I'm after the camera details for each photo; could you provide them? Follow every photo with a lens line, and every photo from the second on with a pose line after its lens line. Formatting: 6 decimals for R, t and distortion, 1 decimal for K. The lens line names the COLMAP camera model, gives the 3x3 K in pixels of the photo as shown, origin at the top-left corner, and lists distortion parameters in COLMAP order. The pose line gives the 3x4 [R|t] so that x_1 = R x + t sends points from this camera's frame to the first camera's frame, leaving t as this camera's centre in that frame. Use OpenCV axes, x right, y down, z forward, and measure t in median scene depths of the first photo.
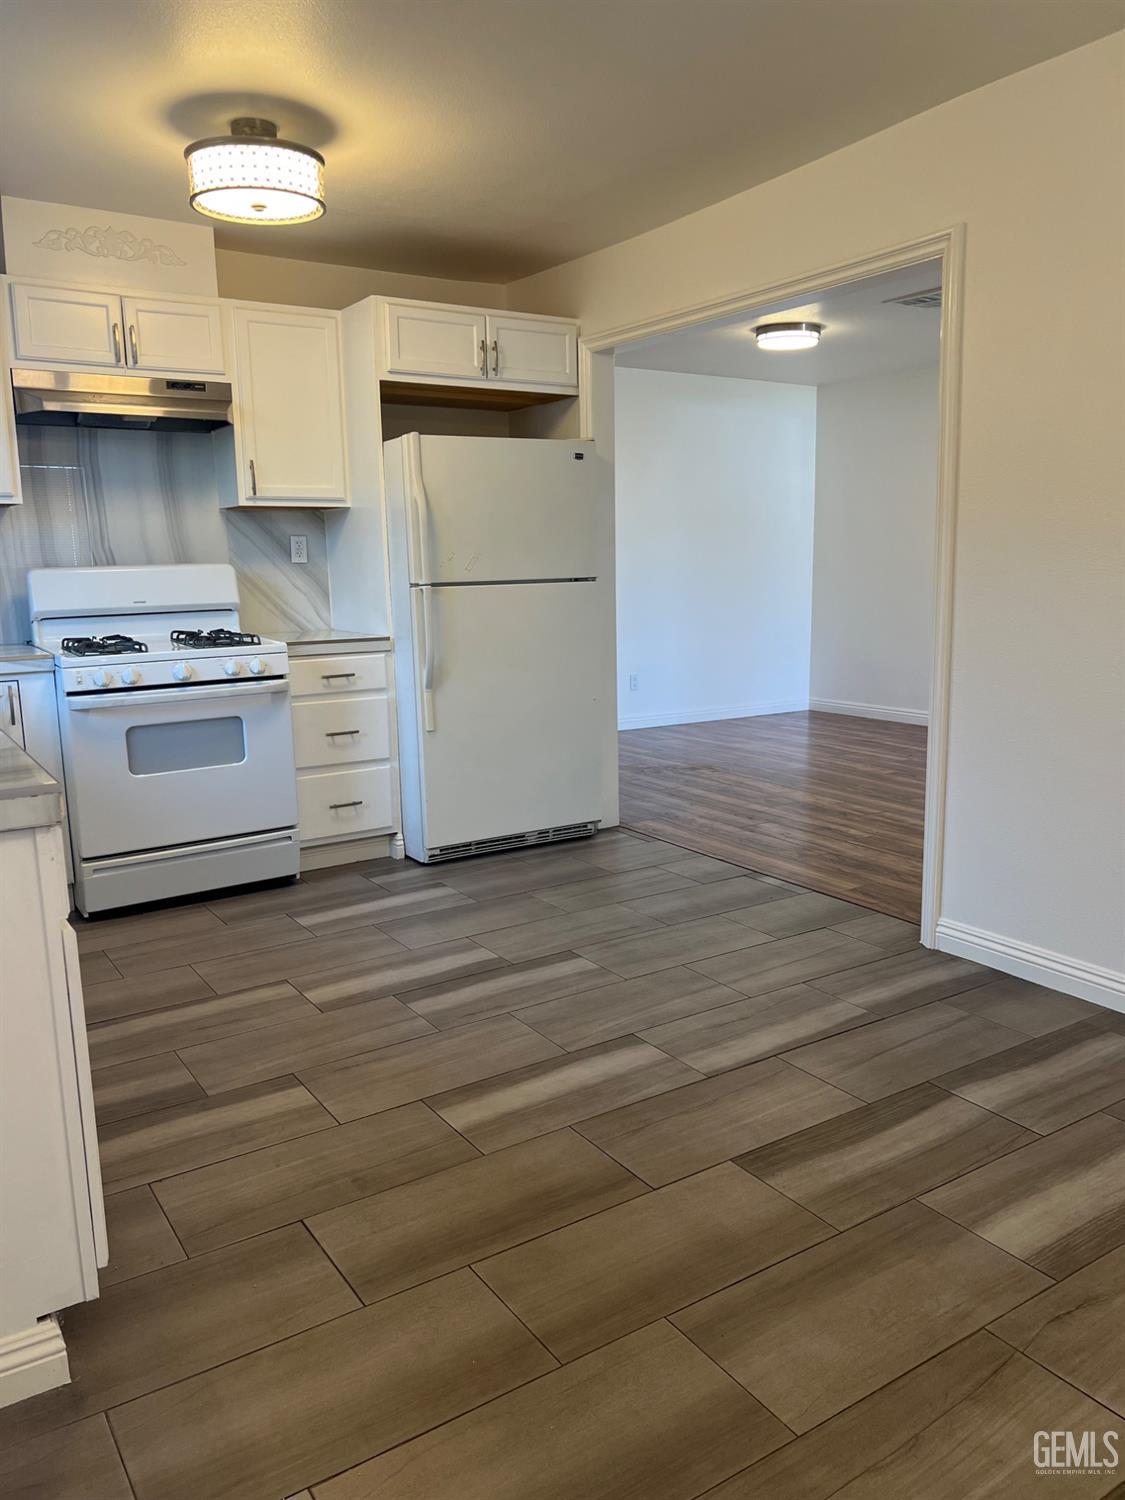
lens RADIAL K [[1134.7, 0, 559.1], [0, 1134.7, 752.0], [0, 0, 1]] dist [0.050344, -0.057505]
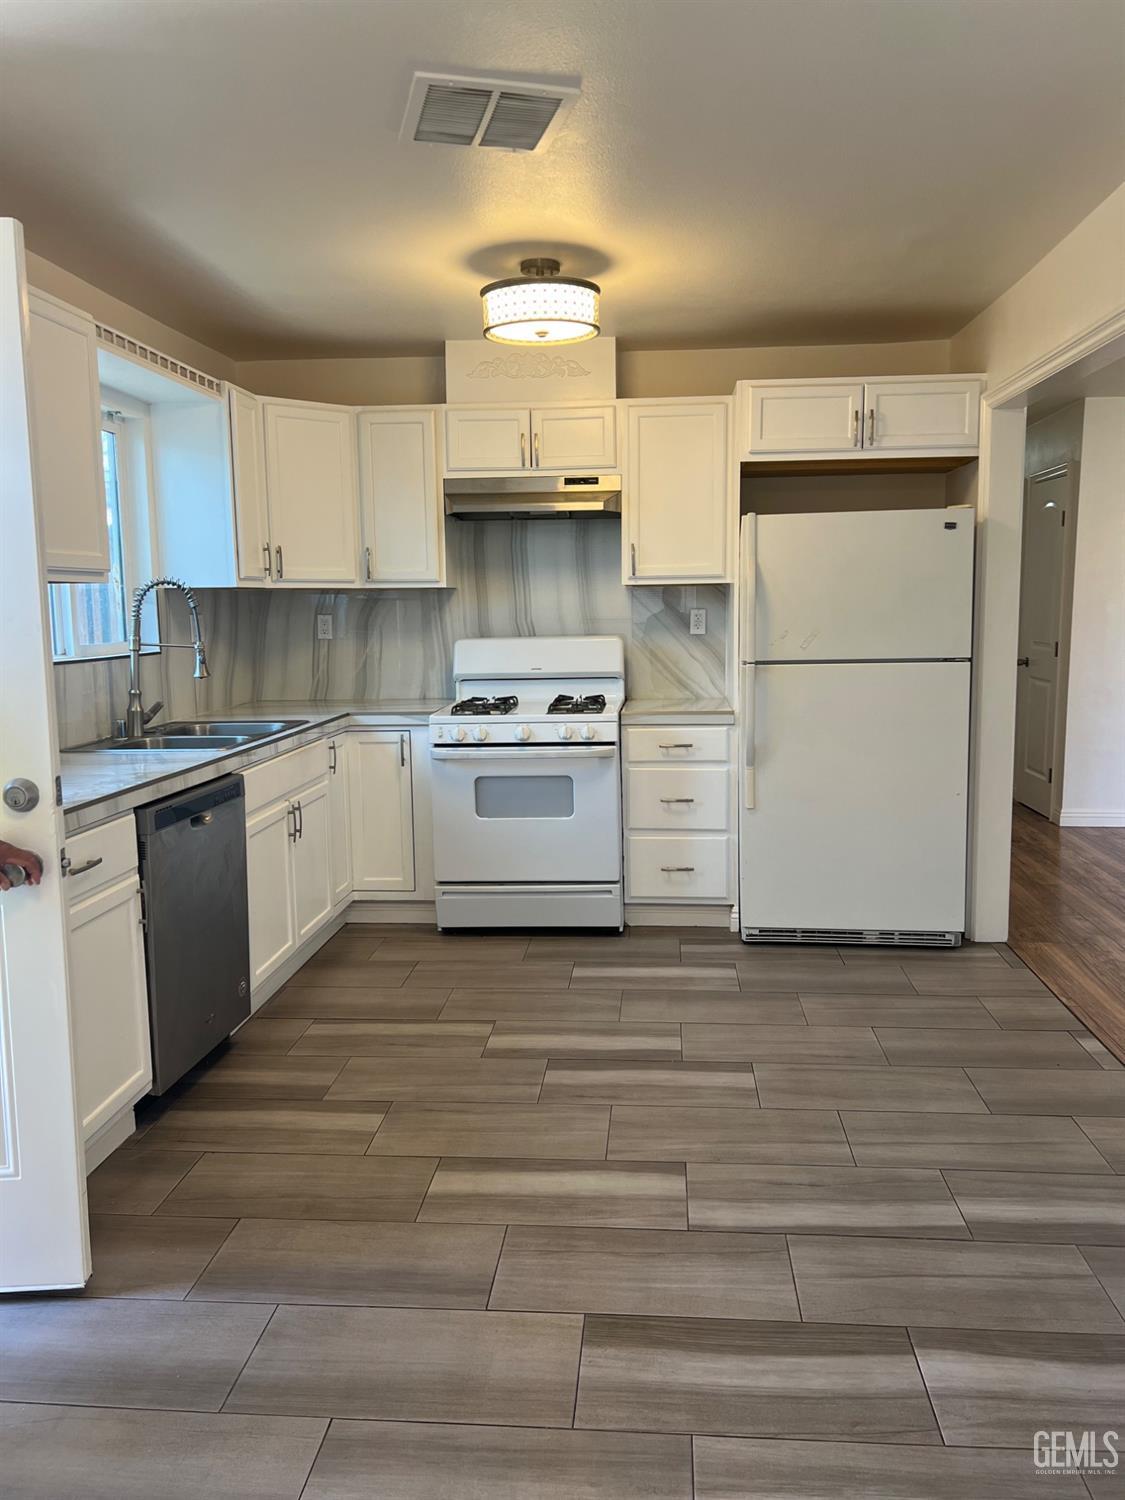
lens RADIAL K [[1134.7, 0, 570.1], [0, 1134.7, 746.0], [0, 0, 1]] dist [0.050344, -0.057505]
pose [[0.788901, 0.085212, -0.608584, 0.400173], [-0.106711, 0.994290, 0.000889, -0.063733], [0.605184, 0.064242, 0.793489, 0.128021]]
